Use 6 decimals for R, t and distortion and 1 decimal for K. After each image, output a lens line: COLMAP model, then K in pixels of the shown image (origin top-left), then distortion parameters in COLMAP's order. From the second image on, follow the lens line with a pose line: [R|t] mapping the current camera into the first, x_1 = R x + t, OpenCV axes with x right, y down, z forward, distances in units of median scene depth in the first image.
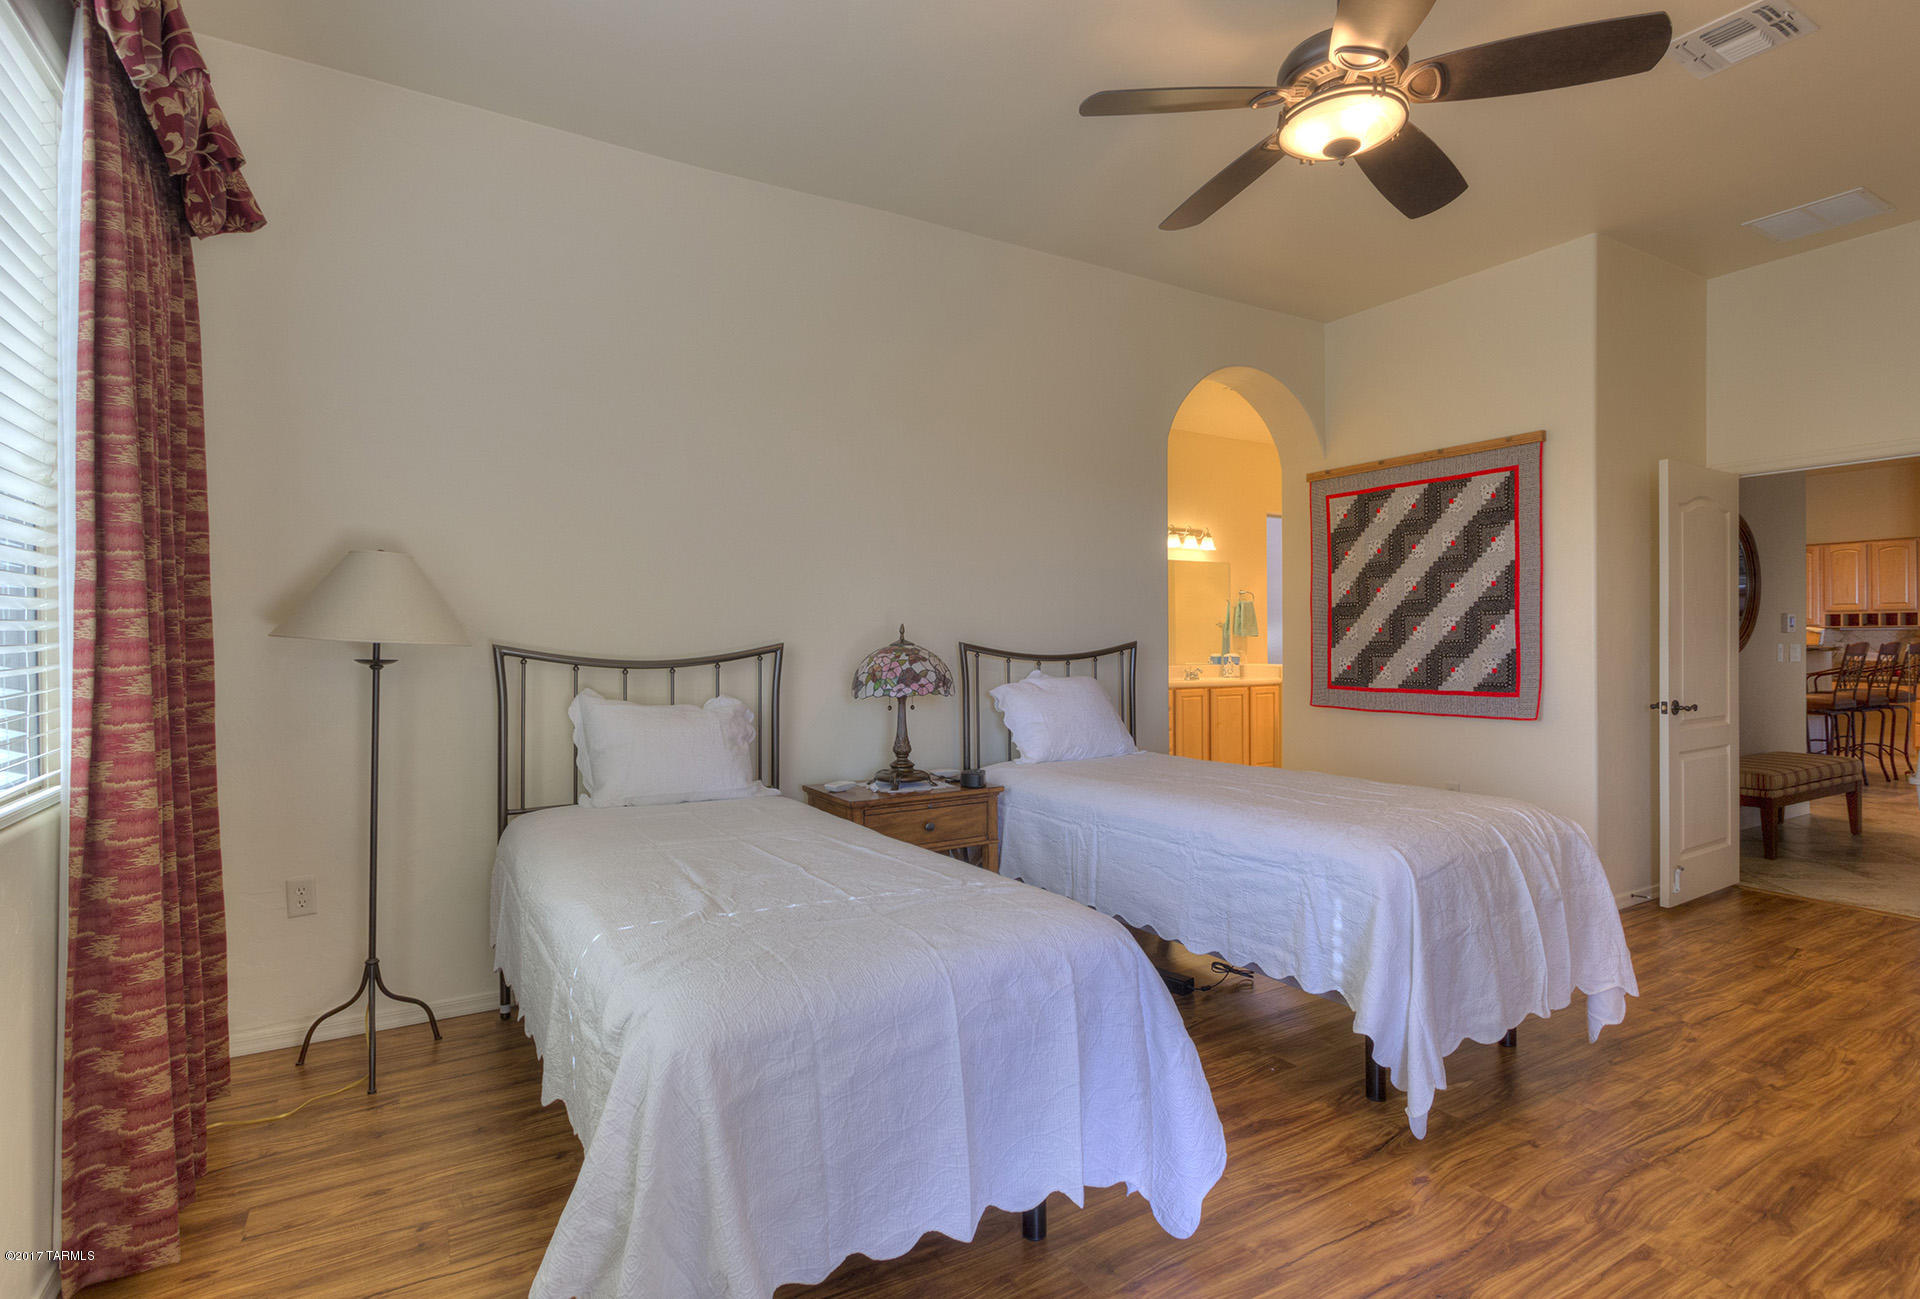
lens RADIAL K [[905.4, 0, 952.8], [0, 905.4, 637.5], [0, 0, 1]] dist [0.002639, 0.001892]
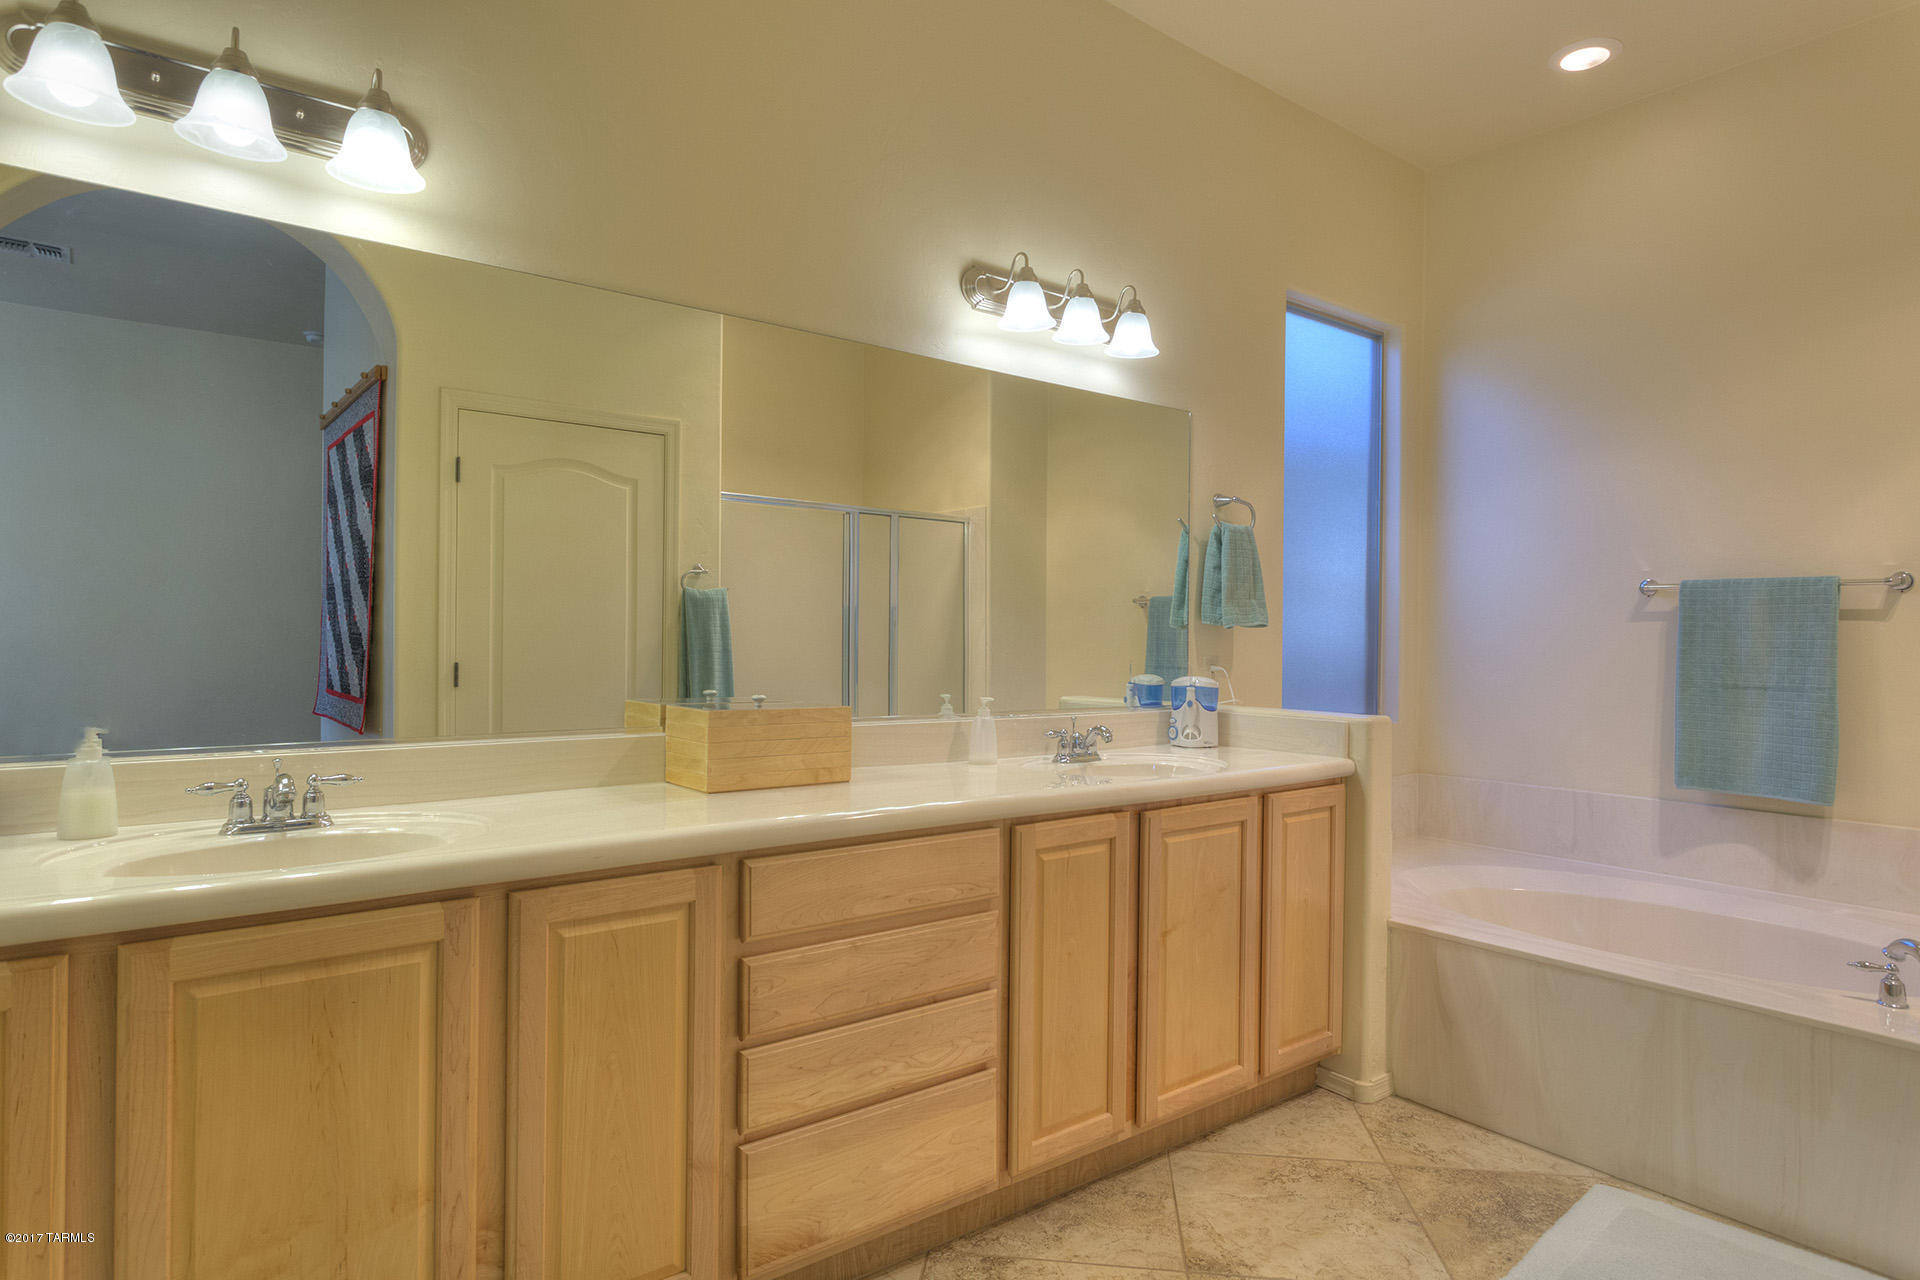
lens RADIAL K [[1096.8, 0, 961.1], [0, 1096.8, 641.1], [0, 0, 1]] dist [-0.000553, 0.002667]
pose [[0.989682, 0.015808, 0.142405, 0.163672], [-0.016837, 0.999840, 0.006023, 0.003586], [-0.142287, -0.008359, 0.989790, 0.609544]]
